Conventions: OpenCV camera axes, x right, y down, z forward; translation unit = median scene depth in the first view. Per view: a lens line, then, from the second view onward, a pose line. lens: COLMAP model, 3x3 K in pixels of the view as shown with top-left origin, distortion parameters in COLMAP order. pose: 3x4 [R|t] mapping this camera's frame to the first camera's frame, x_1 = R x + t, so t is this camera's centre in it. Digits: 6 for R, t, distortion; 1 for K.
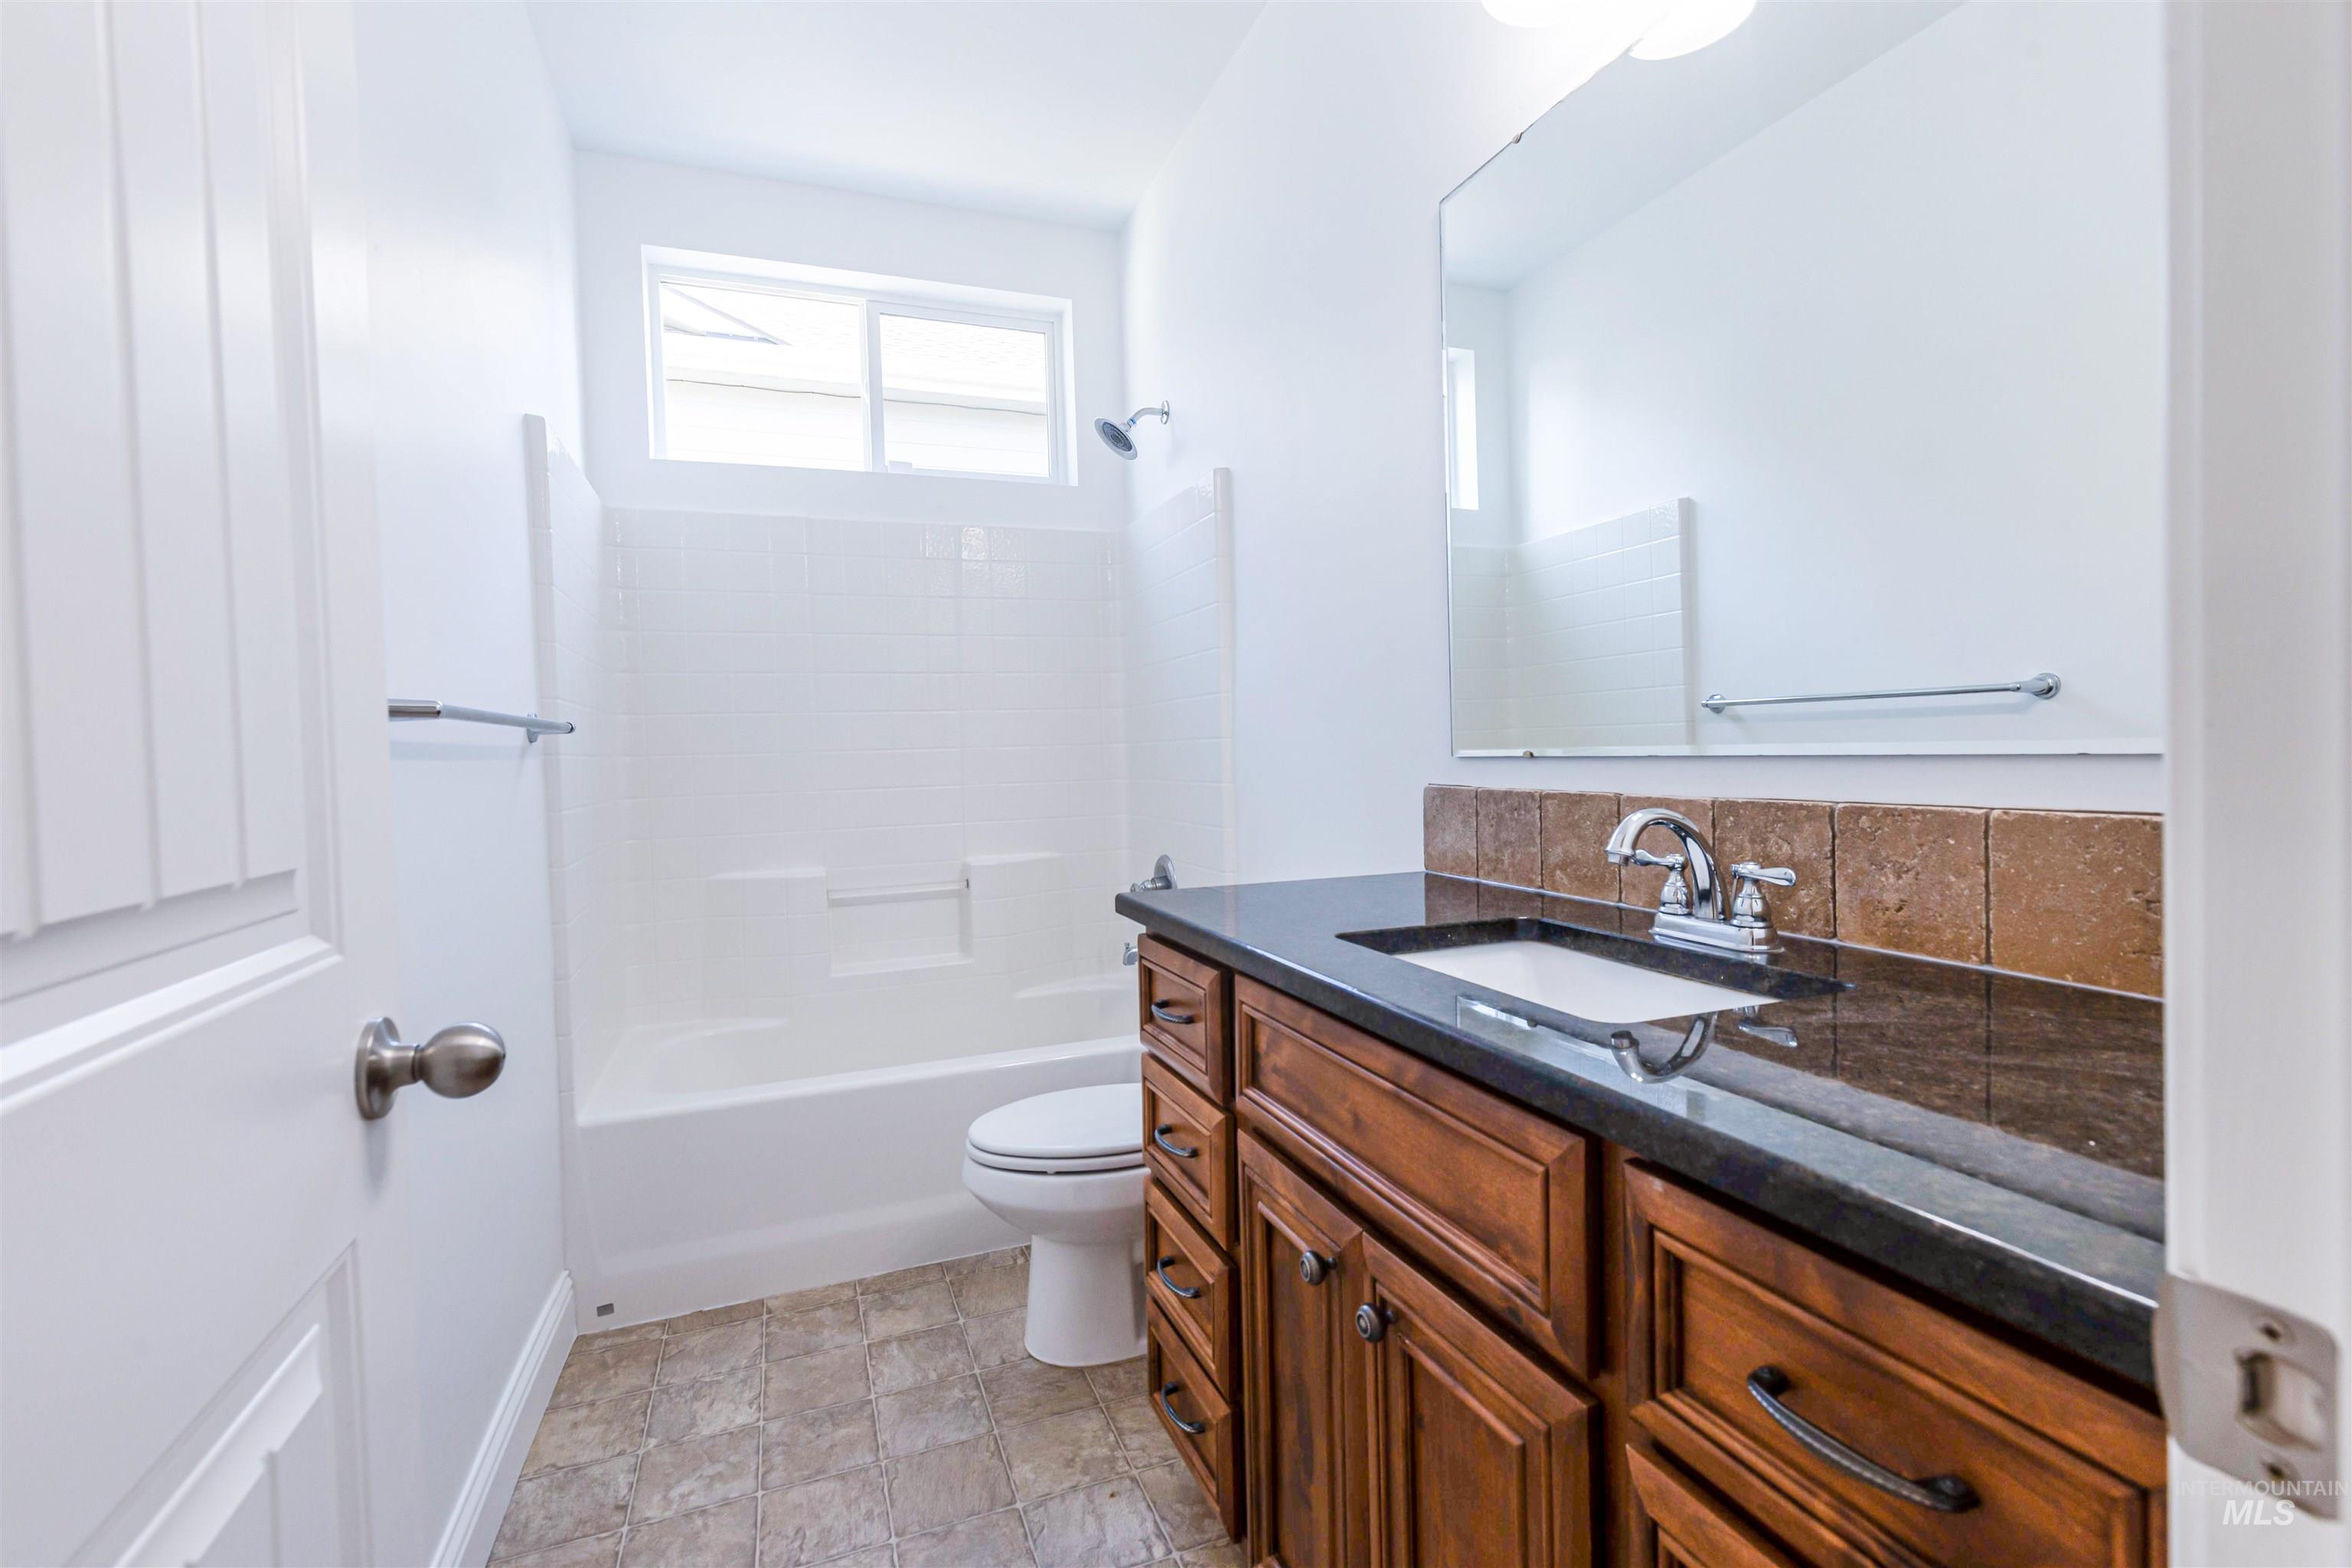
lens RADIAL K [[1048.0, 0, 1182.5], [0, 1048.0, 793.0], [0, 0, 1]] dist [-0.000908, 0.000005]
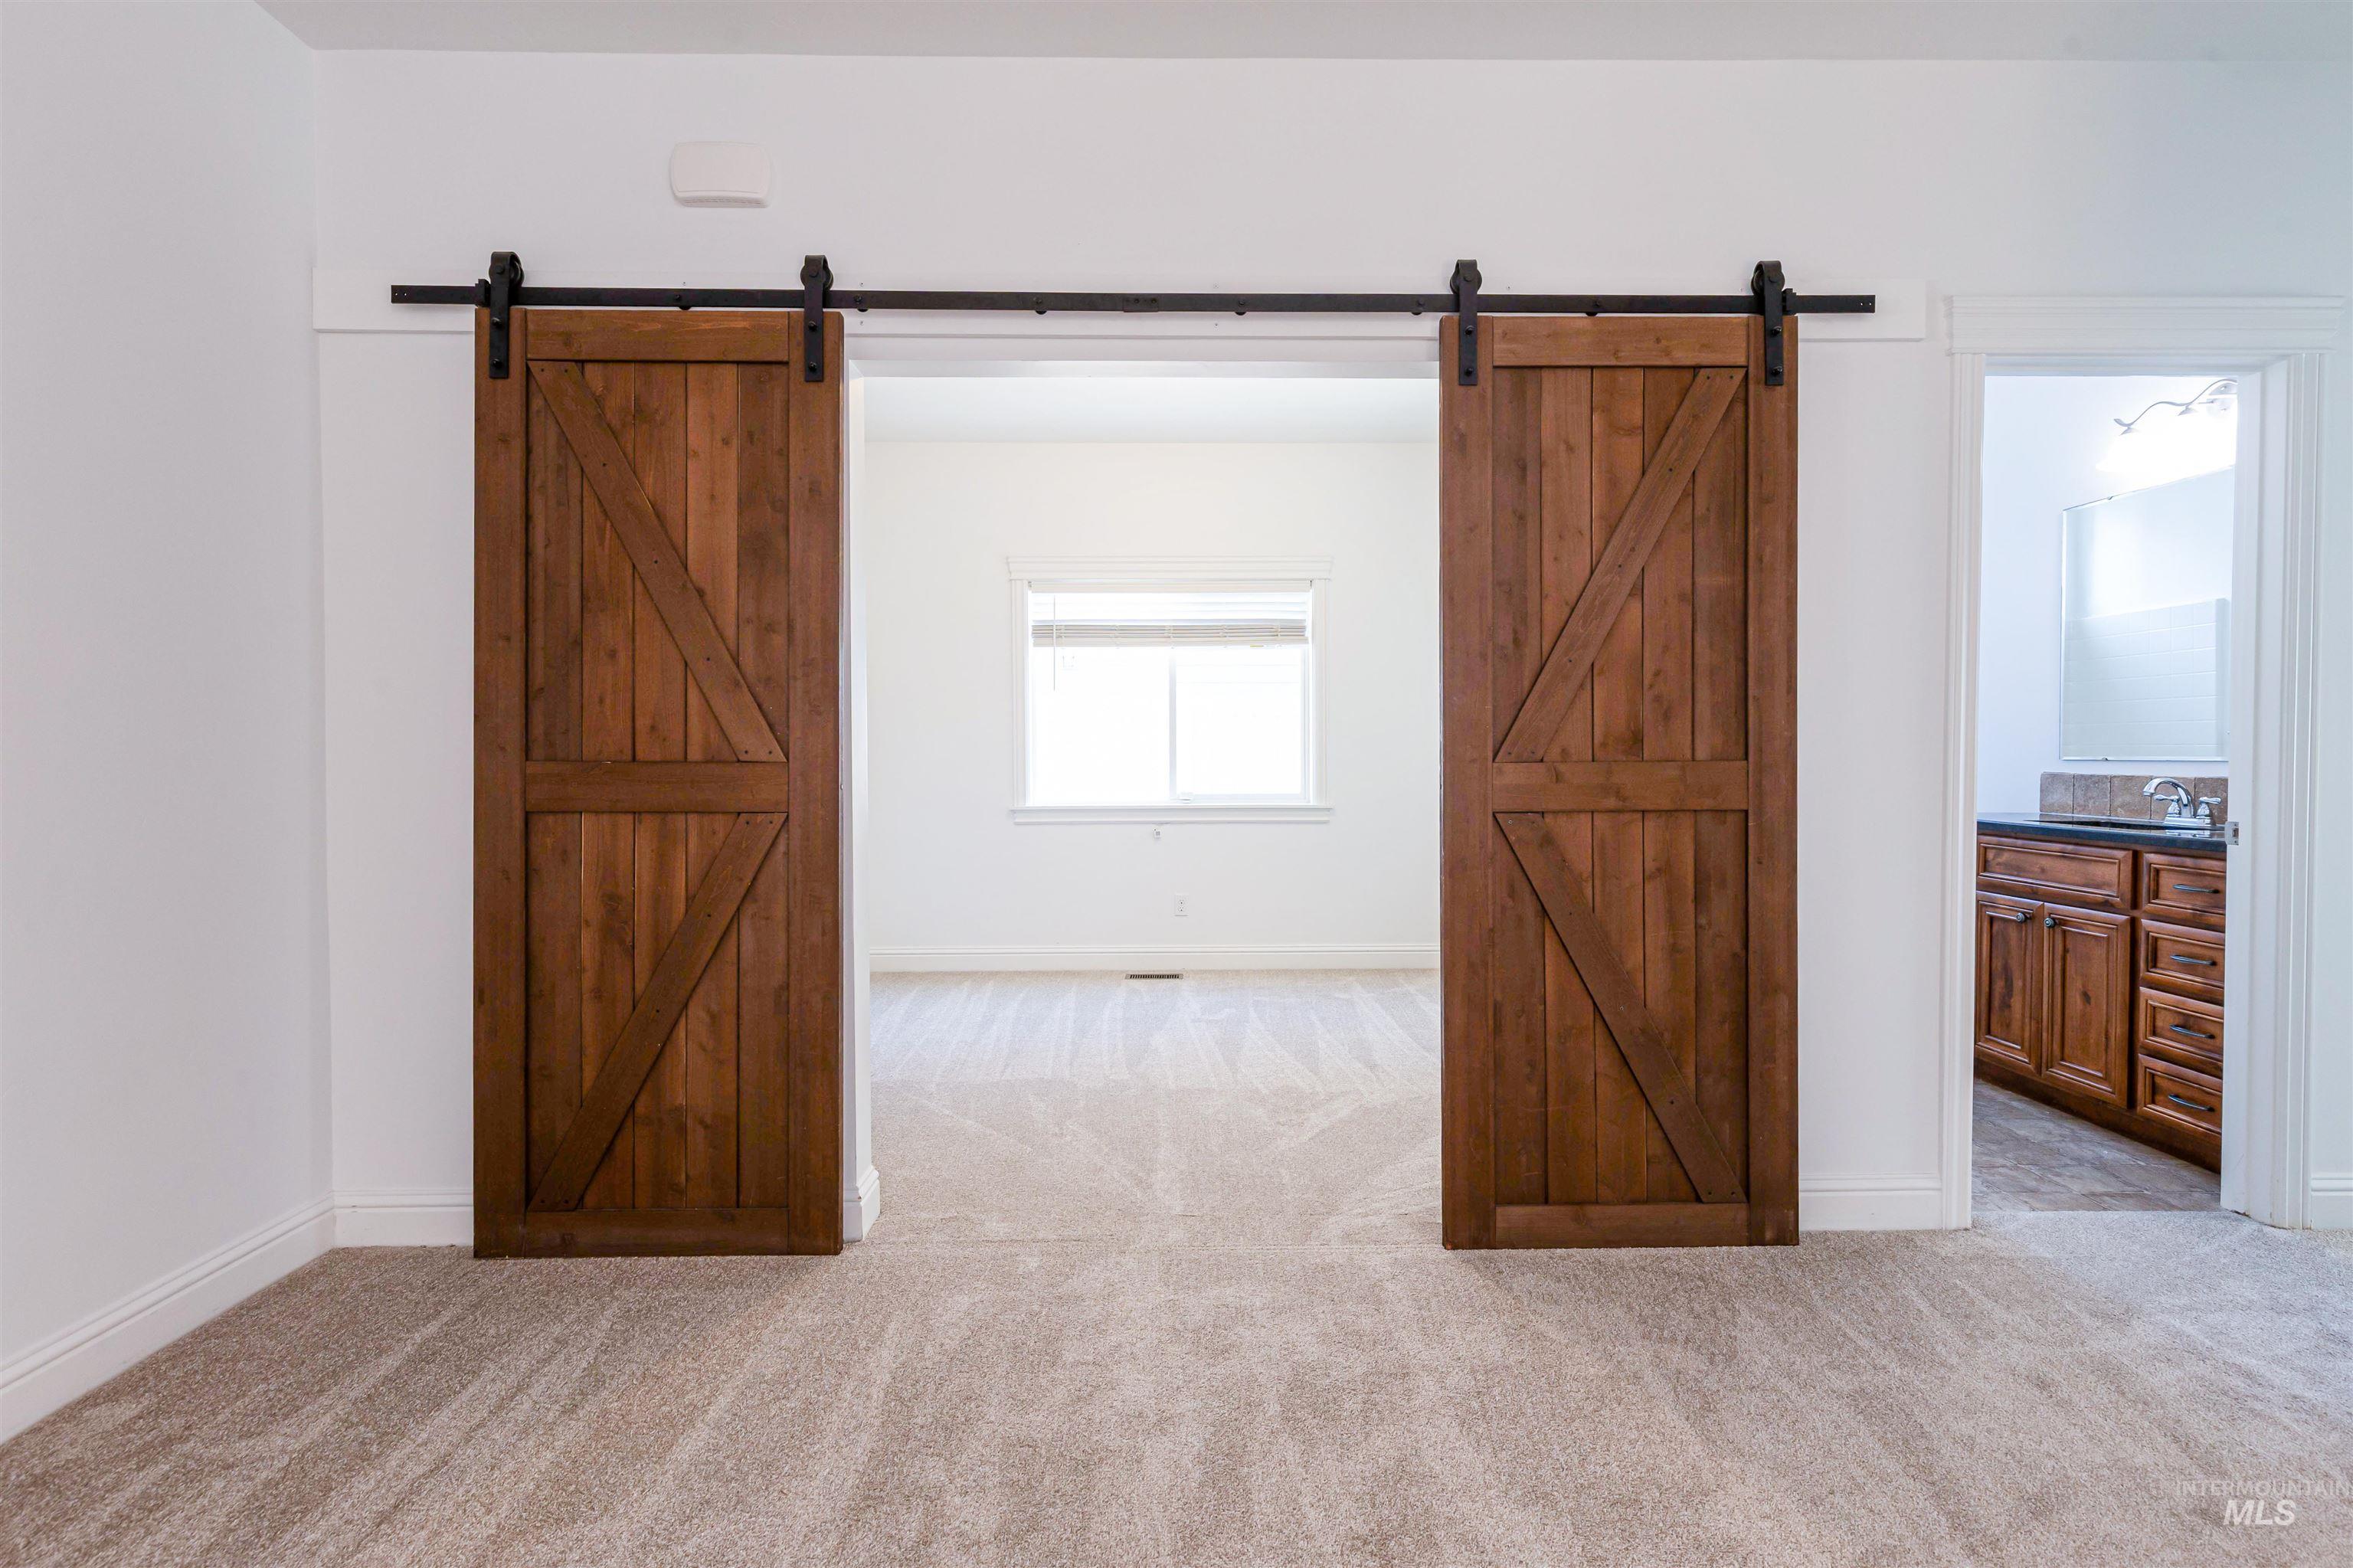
lens RADIAL K [[1002.0, 0, 1250.6], [0, 1002.0, 772.3], [0, 0, 1]] dist [0.003004, 0.000405]
pose [[0.937243, 0.041005, -0.346258, -0.983813], [-0.047047, 0.998852, -0.009059, 0.148638], [0.345489, 0.024781, 0.938096, -2.549376]]
